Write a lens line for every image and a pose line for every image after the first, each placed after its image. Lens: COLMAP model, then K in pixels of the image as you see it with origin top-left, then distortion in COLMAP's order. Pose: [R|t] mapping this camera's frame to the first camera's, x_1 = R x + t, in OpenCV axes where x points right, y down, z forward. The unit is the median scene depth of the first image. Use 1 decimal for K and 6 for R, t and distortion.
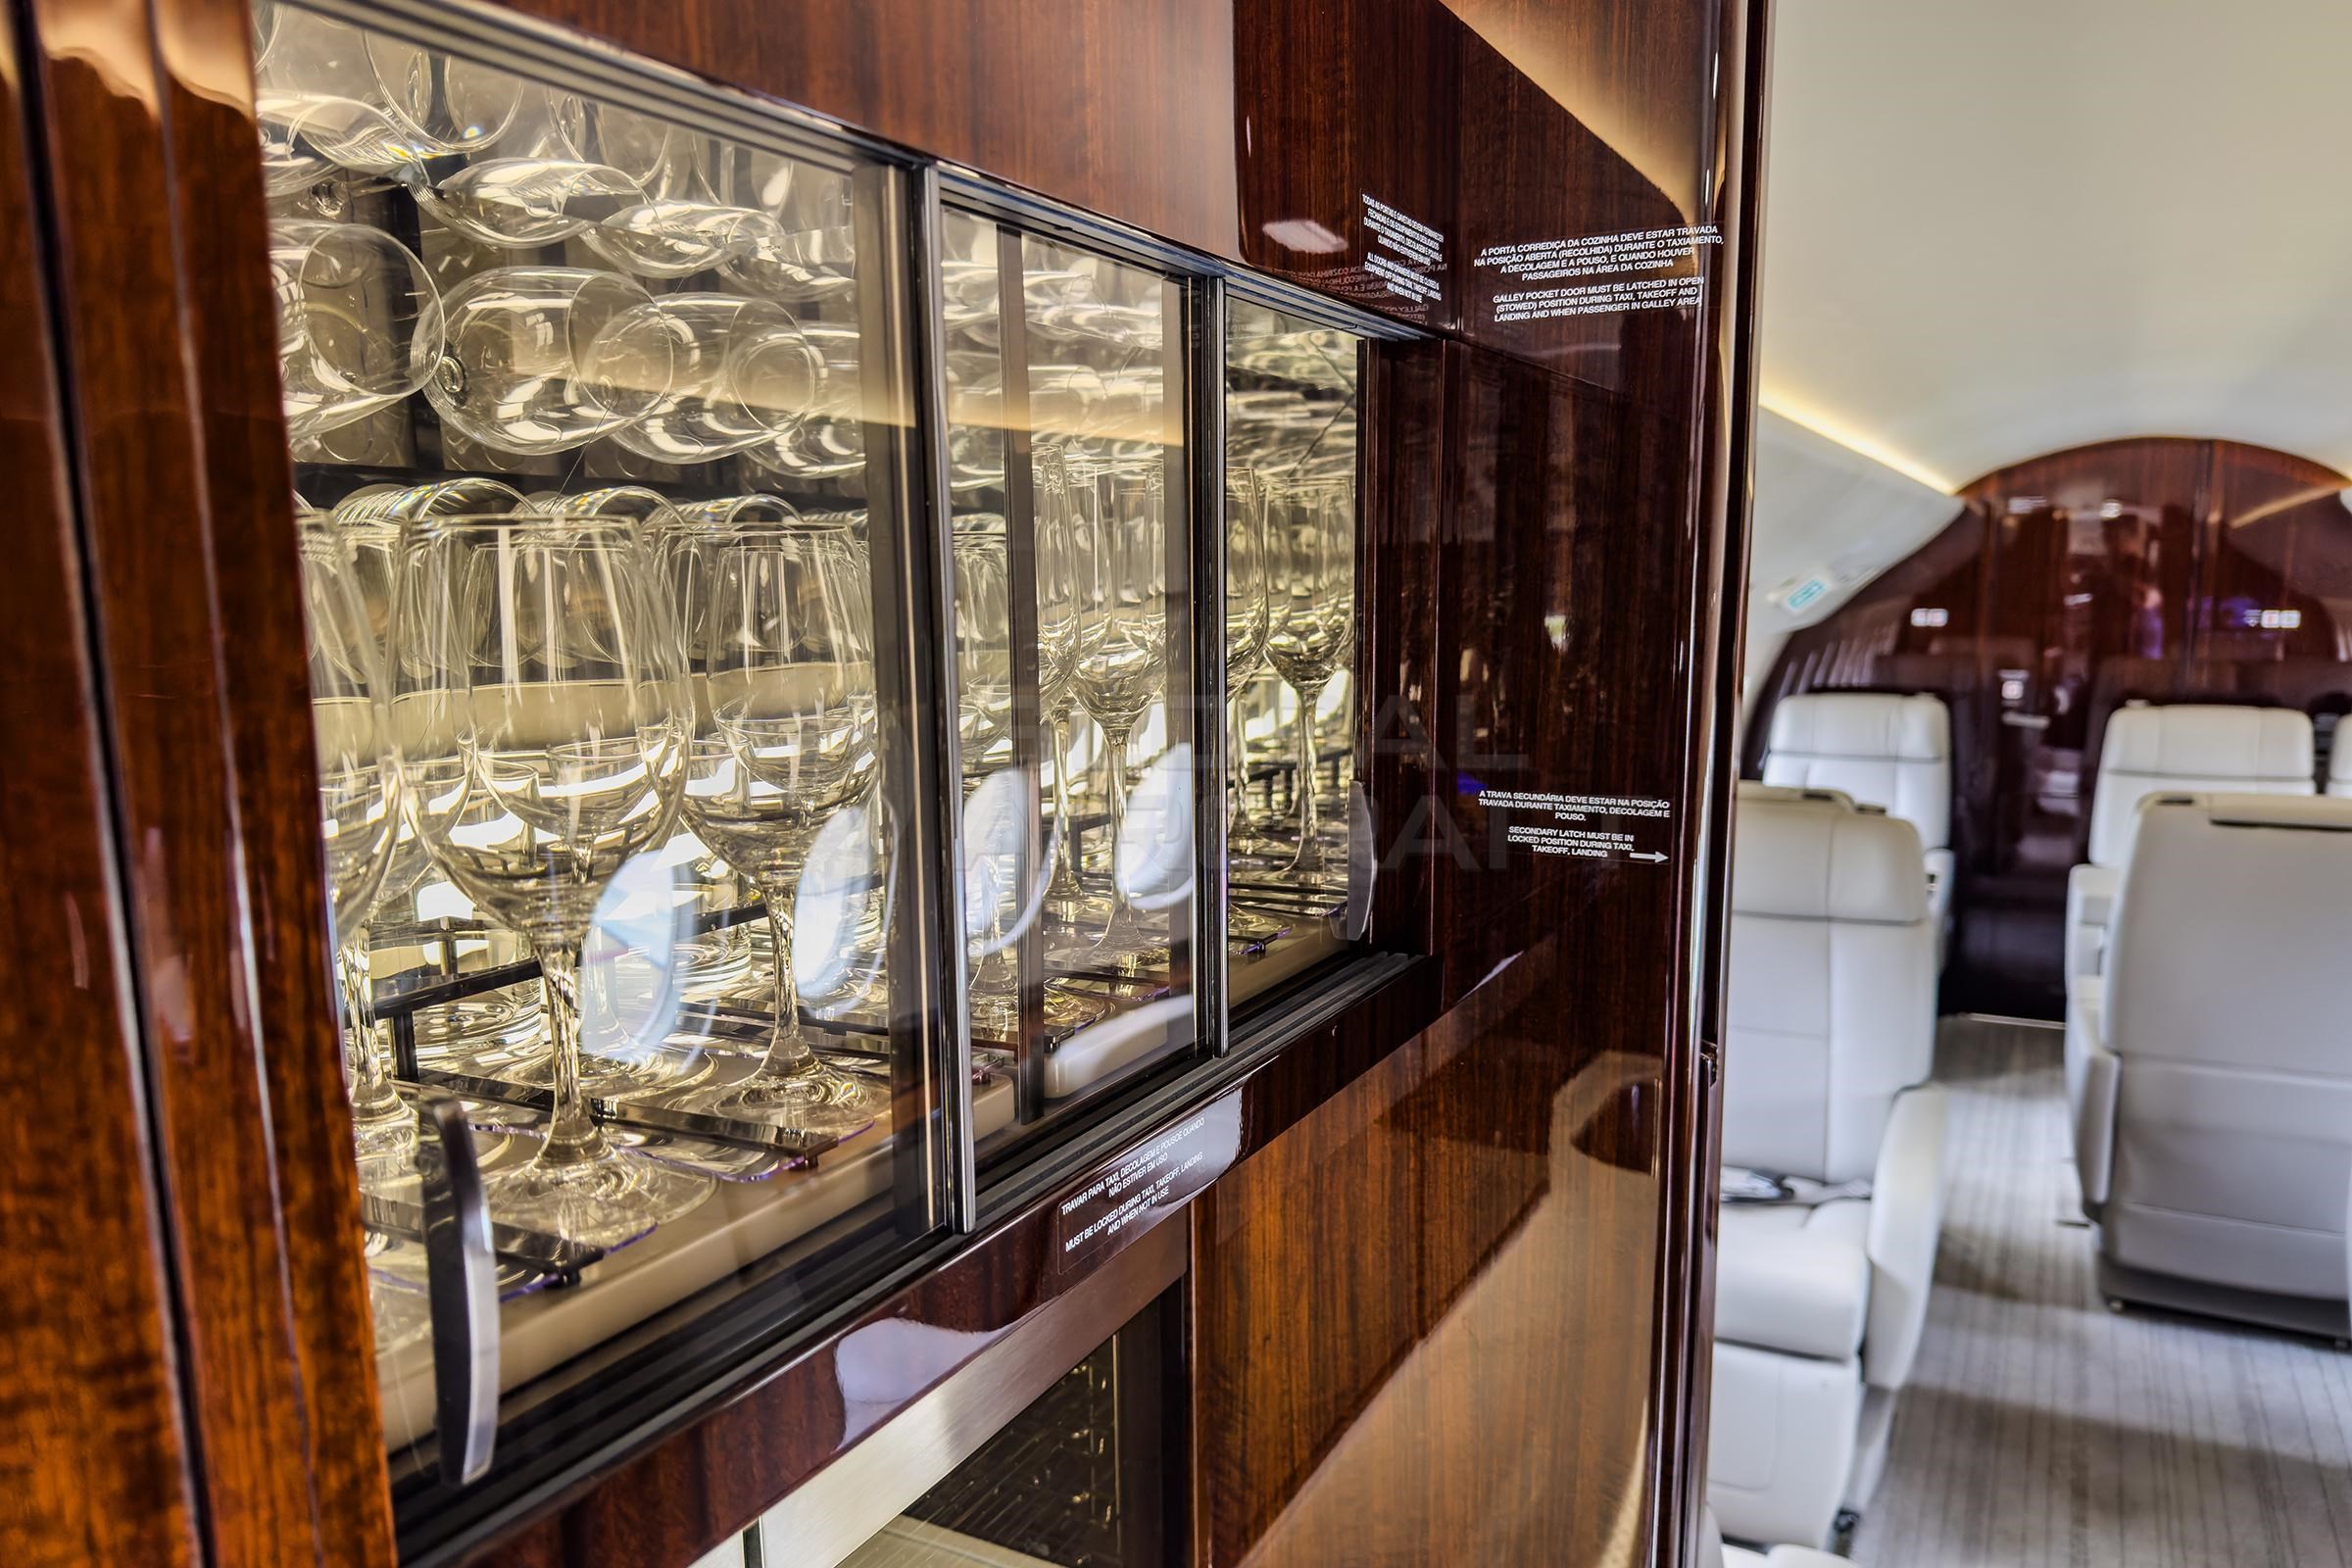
lens RADIAL K [[1687.9, 0, 1180.1], [0, 1687.9, 826.7], [0, 0, 1]] dist [-0.004991, -0.001024]
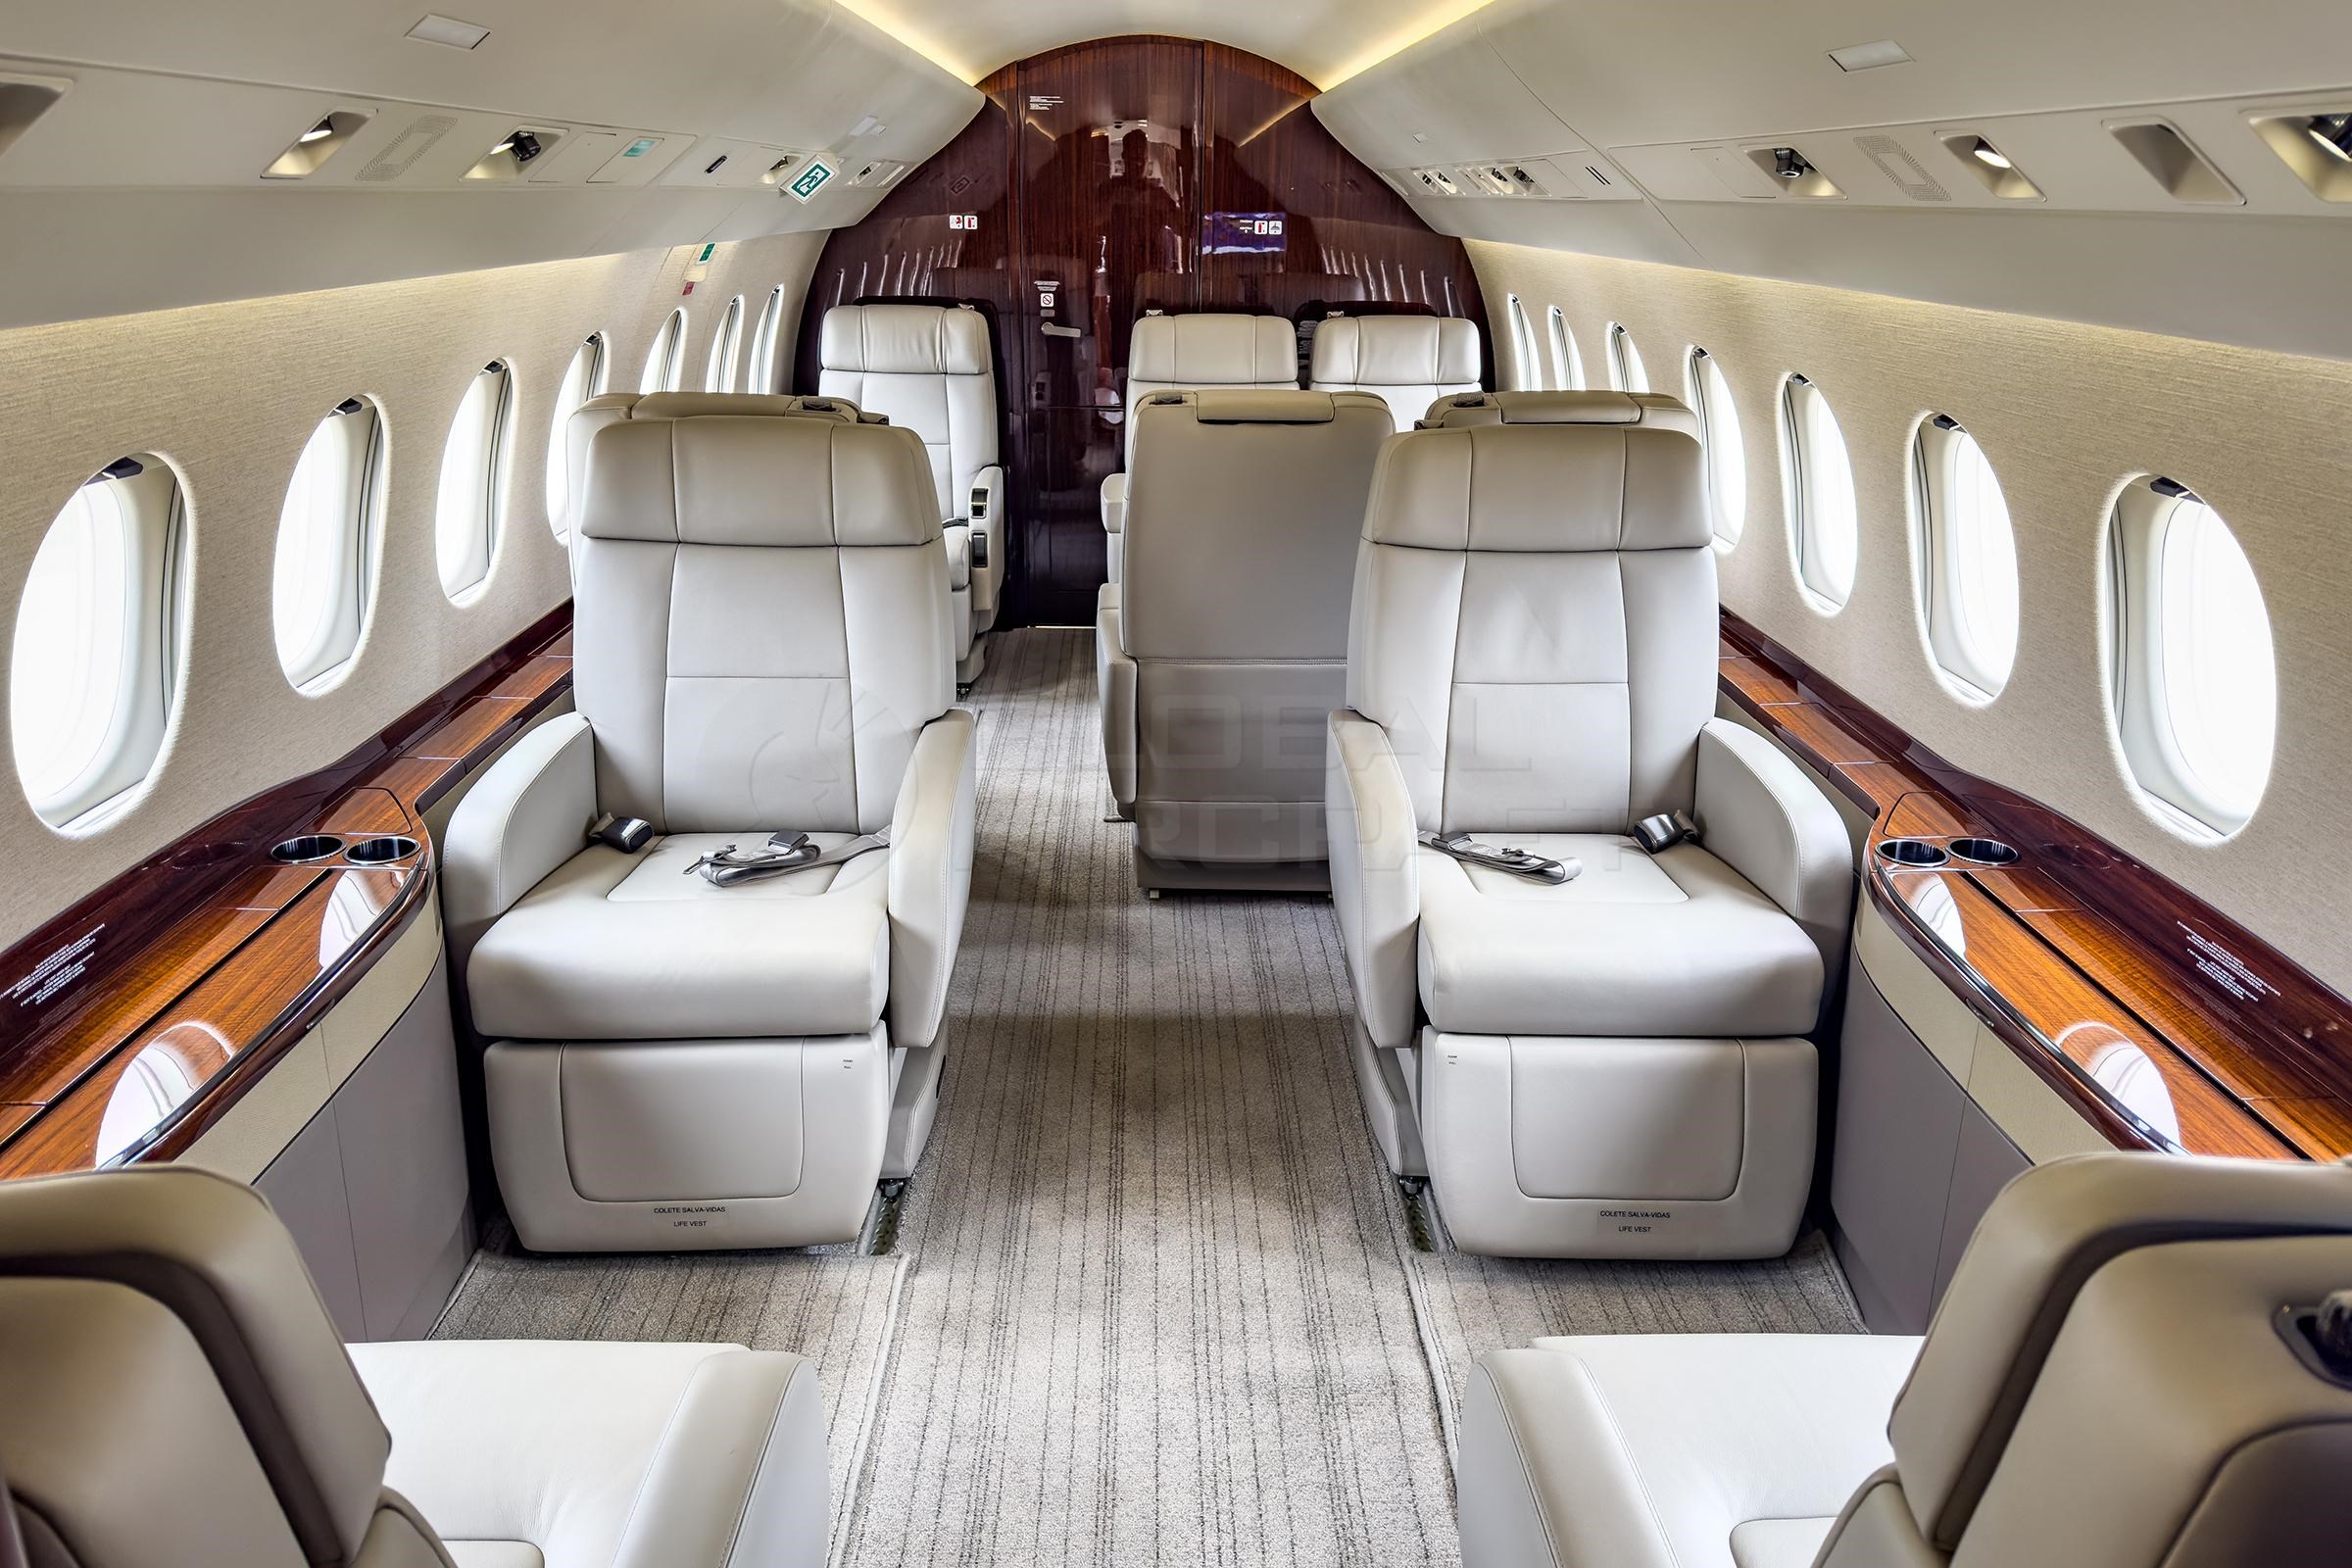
lens RADIAL K [[1622.3, 0, 1173.7], [0, 1622.3, 765.9], [0, 0, 1]] dist [0.006930, -0.026610]
pose [[0.873721, -0.142489, 0.465089, 0.113262], [0.056671, 0.979441, 0.193607, 0.012837], [-0.483114, -0.142802, 0.863833, 0.140760]]
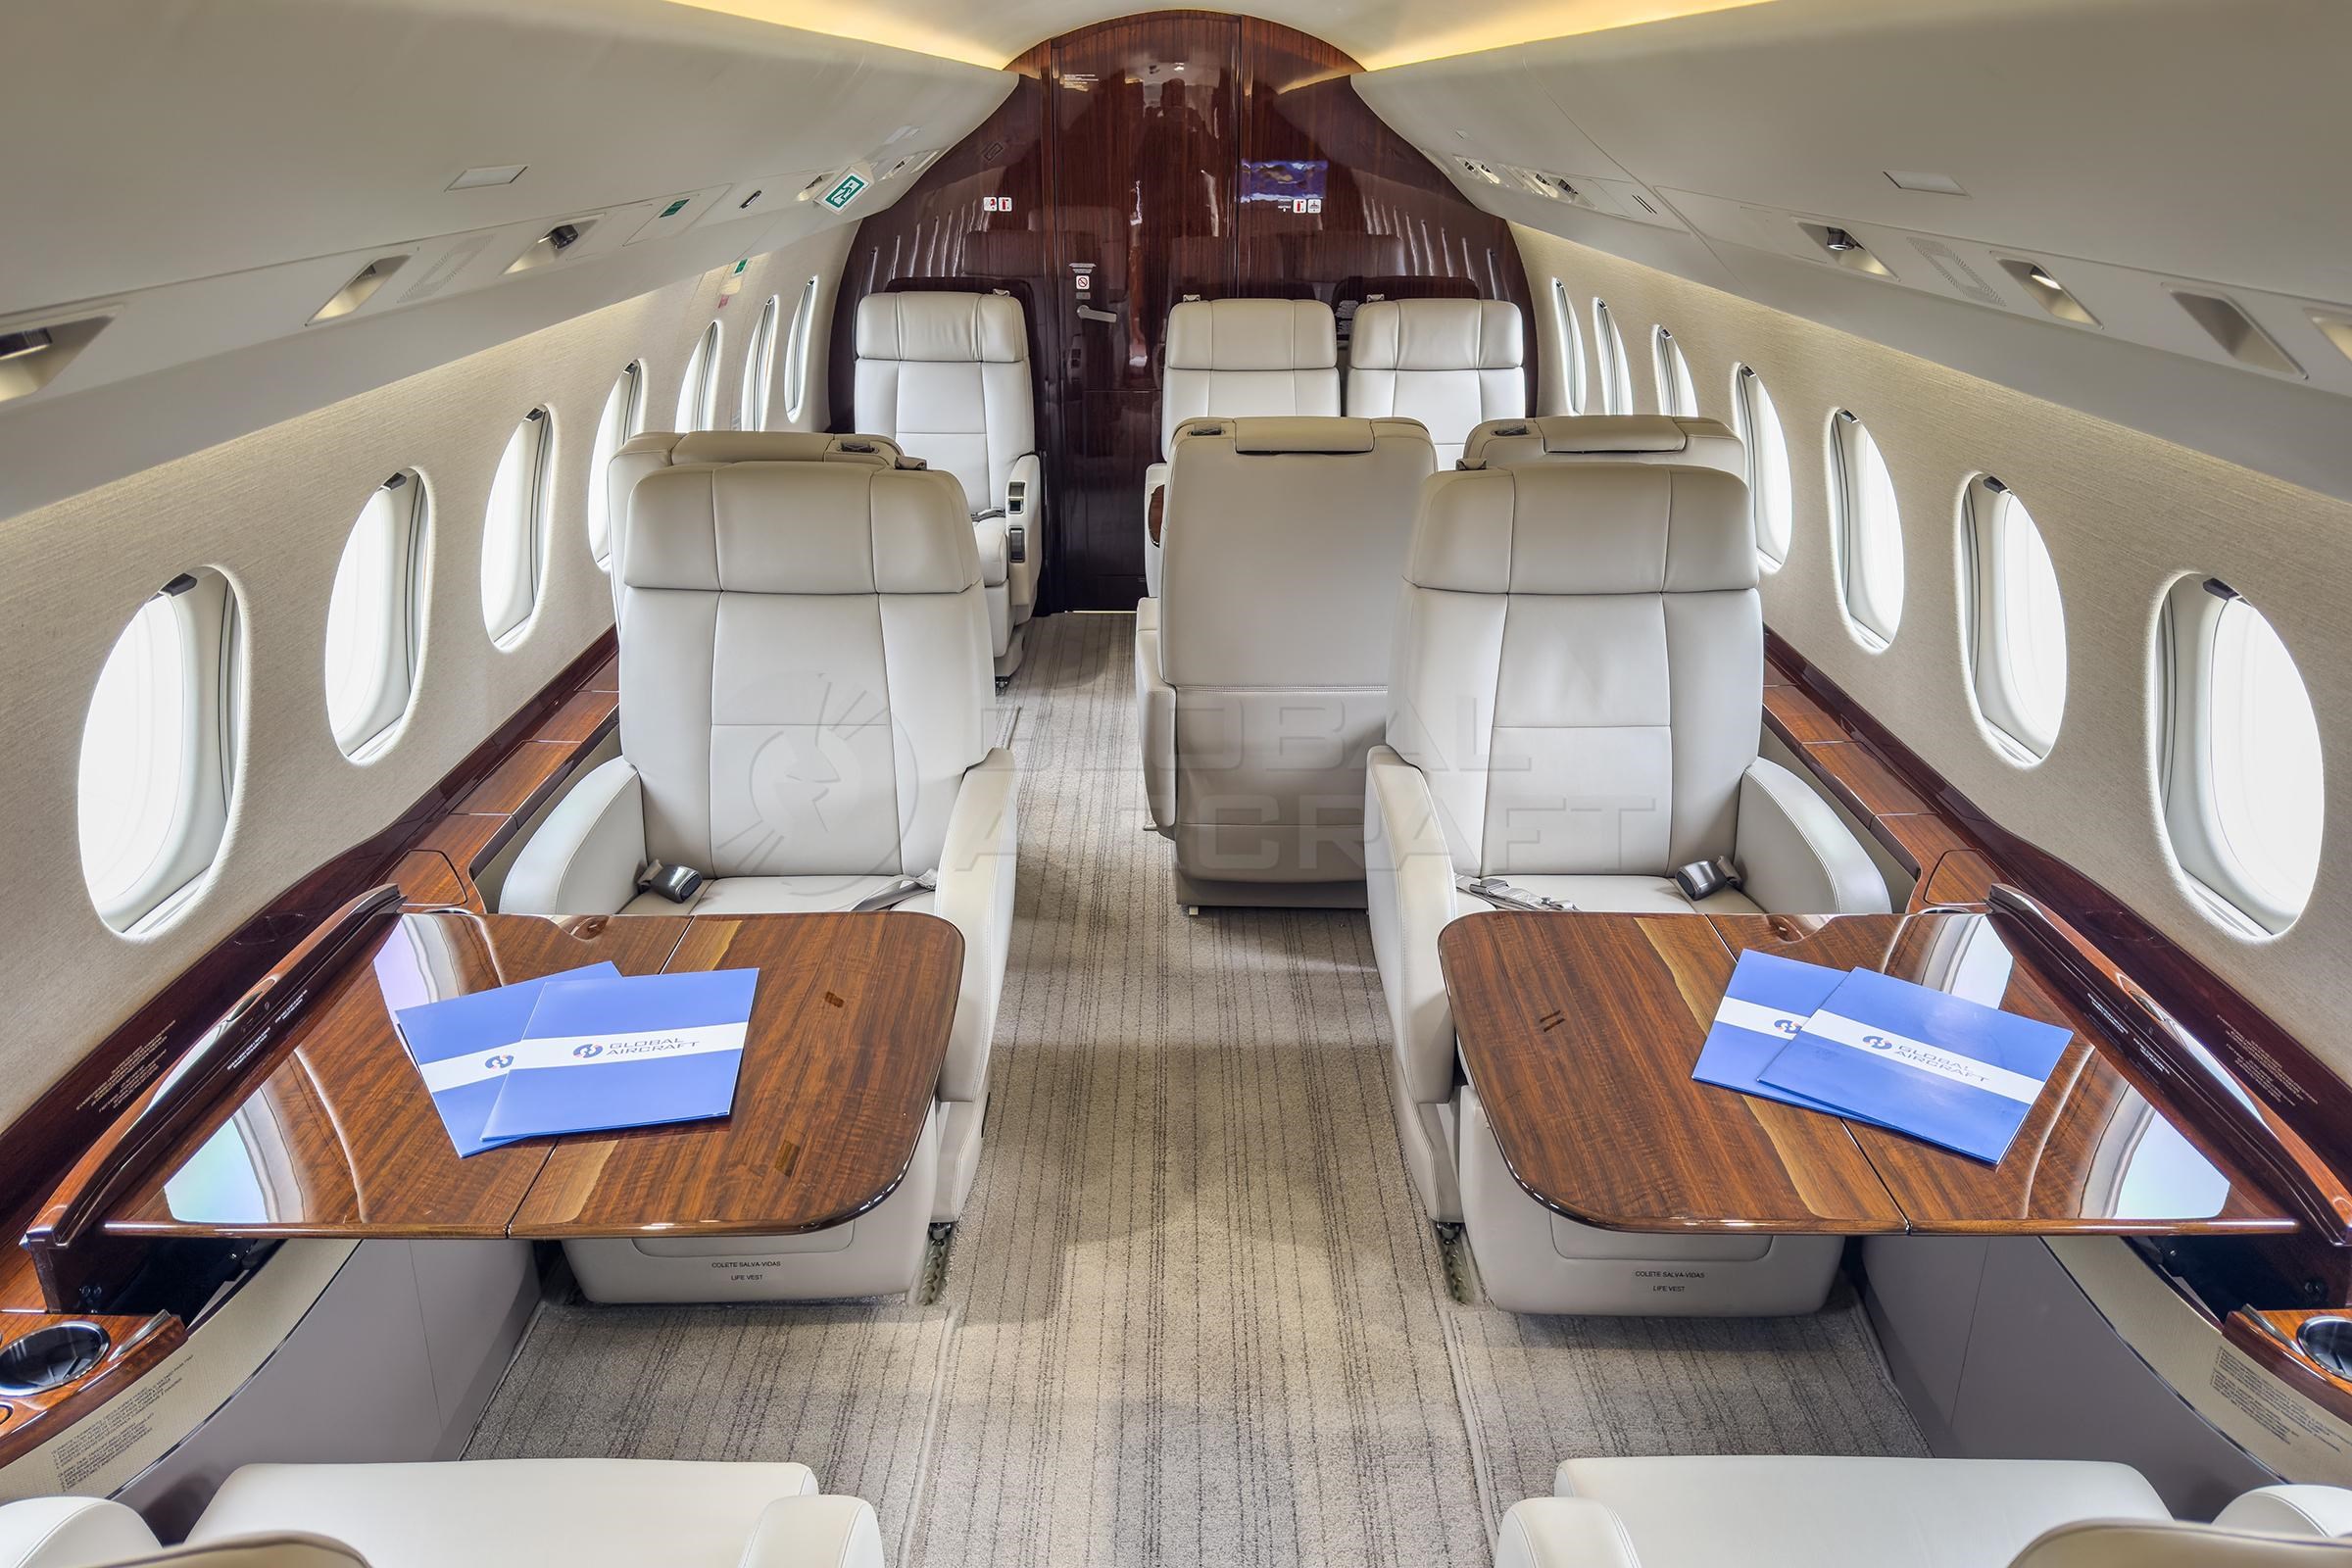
lens RADIAL K [[1629.3, 0, 1176.0], [0, 1629.3, 784.0], [0, 0, 1]] dist [-0.003848, -0.003165]
pose [[0.882983, -0.168299, 0.438197, 0.117270], [0.063814, 0.967887, 0.243150, -0.040373], [-0.465047, -0.186735, 0.865368, 0.144389]]
